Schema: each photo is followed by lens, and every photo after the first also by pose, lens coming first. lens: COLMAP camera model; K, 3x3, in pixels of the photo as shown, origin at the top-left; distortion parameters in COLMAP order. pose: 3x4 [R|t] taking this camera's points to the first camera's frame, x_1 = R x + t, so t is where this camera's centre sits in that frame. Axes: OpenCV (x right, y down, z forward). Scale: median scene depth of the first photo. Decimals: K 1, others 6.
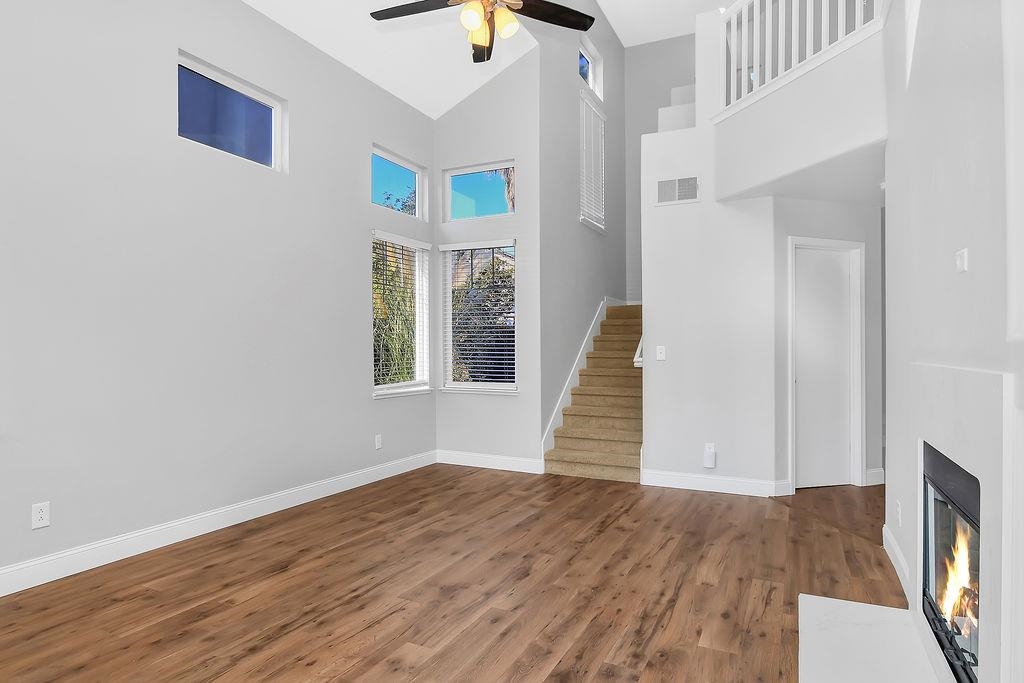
lens RADIAL K [[570.4, 0, 553.9], [0, 570.4, 347.6], [0, 0, 1]] dist [-0.002046, -0.000319]
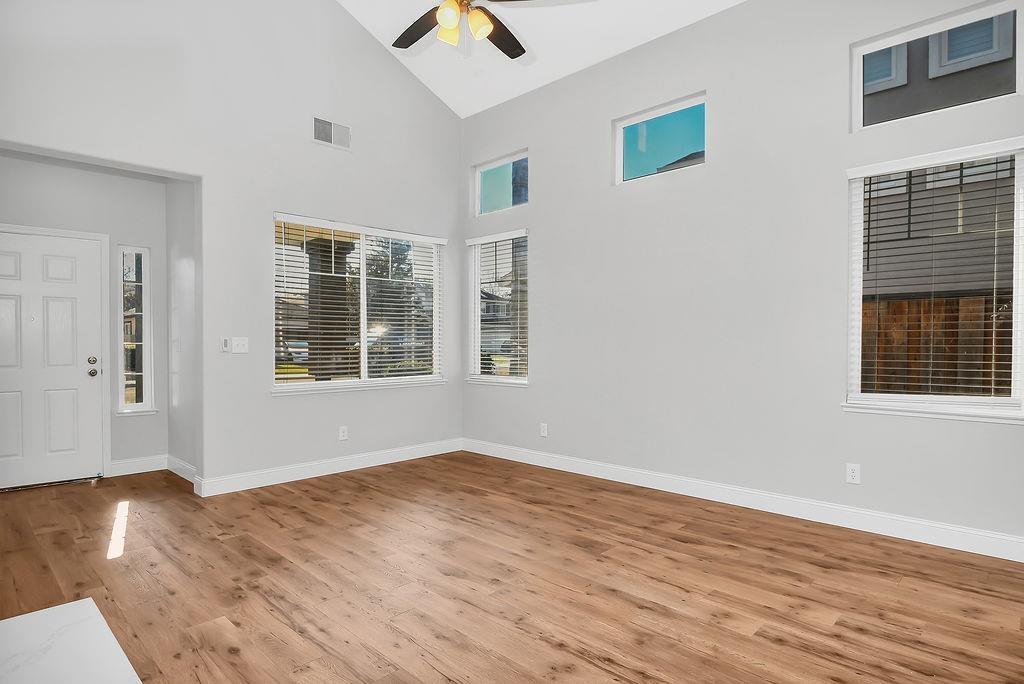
lens RADIAL K [[477.1, 0, 444.3], [0, 477.1, 345.9], [0, 0, 1]] dist [-0.002538, -0.000316]
pose [[-0.356716, 0.005264, -0.934198, 0.574117], [0.008768, 0.999959, 0.002286, 0.006548], [0.934172, -0.007376, -0.356747, 1.041417]]
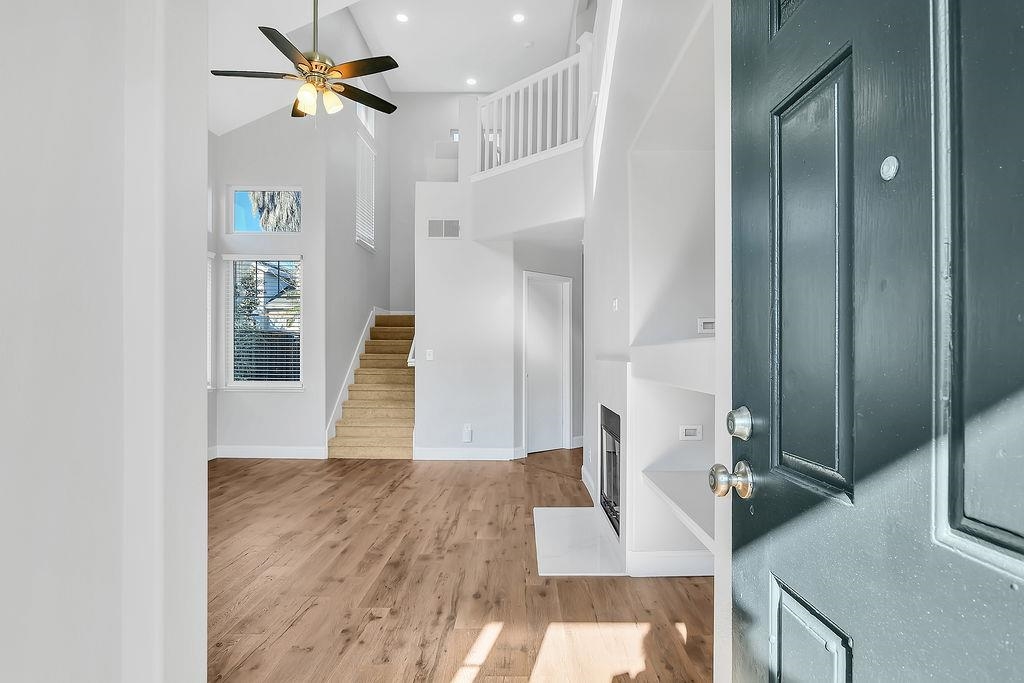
lens RADIAL K [[562.8, 0, 511.1], [0, 562.8, 353.3], [0, 0, 1]] dist [-0.001449, -0.000357]
pose [[0.925631, 0.002740, 0.378417, -0.149847], [-0.003547, 0.999993, 0.001436, 0.005138], [-0.378411, -0.002672, 0.925634, -0.285399]]
